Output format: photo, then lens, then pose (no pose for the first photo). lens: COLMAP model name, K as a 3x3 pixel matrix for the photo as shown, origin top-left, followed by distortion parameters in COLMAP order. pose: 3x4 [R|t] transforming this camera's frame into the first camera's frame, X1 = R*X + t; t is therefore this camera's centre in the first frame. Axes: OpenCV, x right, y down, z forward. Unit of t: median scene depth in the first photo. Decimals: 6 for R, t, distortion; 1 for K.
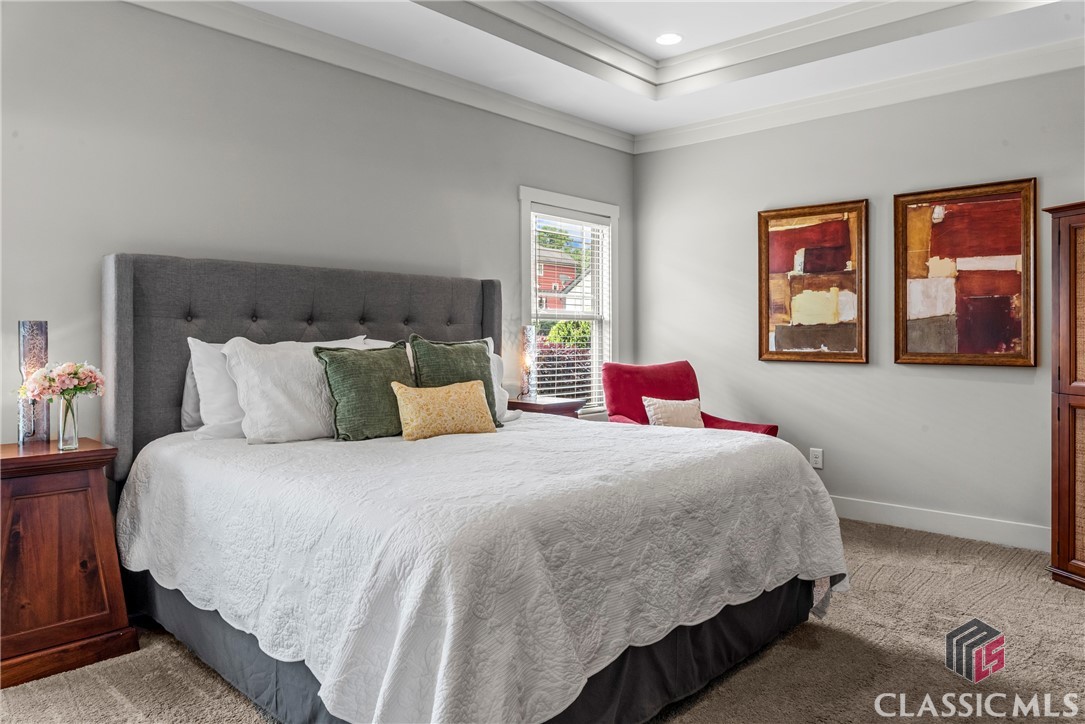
lens RADIAL K [[738.1, 0, 554.7], [0, 738.1, 348.8], [0, 0, 1]] dist [-0.001038, -0.000067]
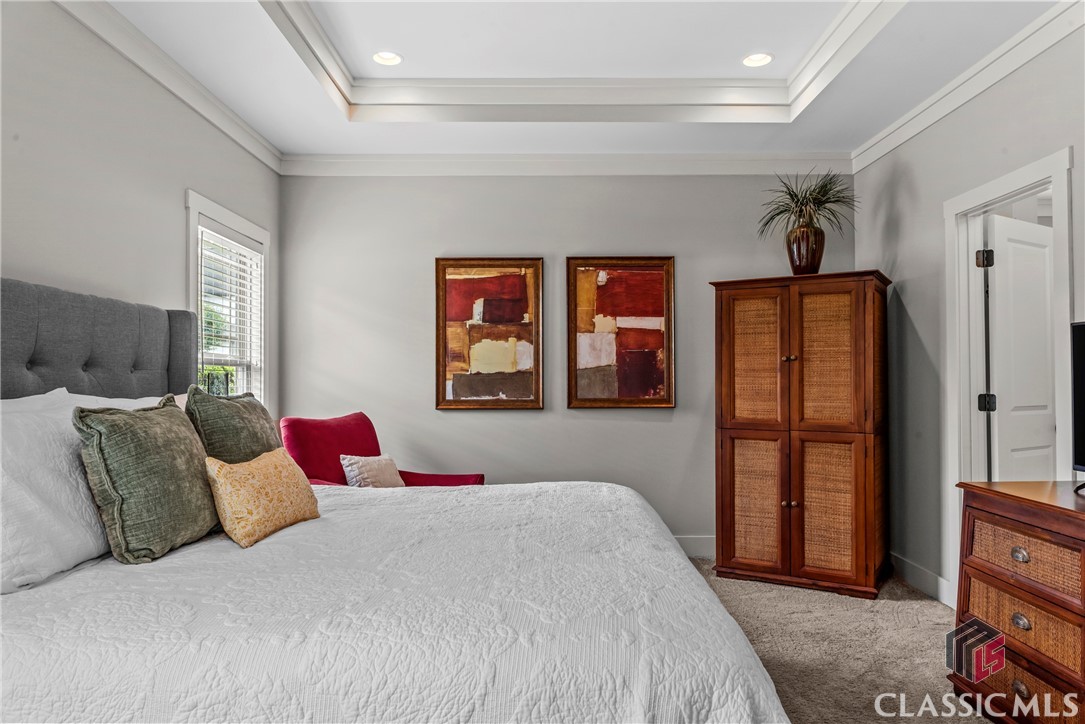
lens RADIAL K [[727.2, 0, 541.1], [0, 727.2, 371.7], [0, 0, 1]] dist [-0.002616, 0.000628]
pose [[0.736252, 0.005351, 0.676686, -0.297017], [0.017581, 0.999480, -0.027033, -0.006197], [-0.676479, 0.031800, 0.735775, 0.215737]]
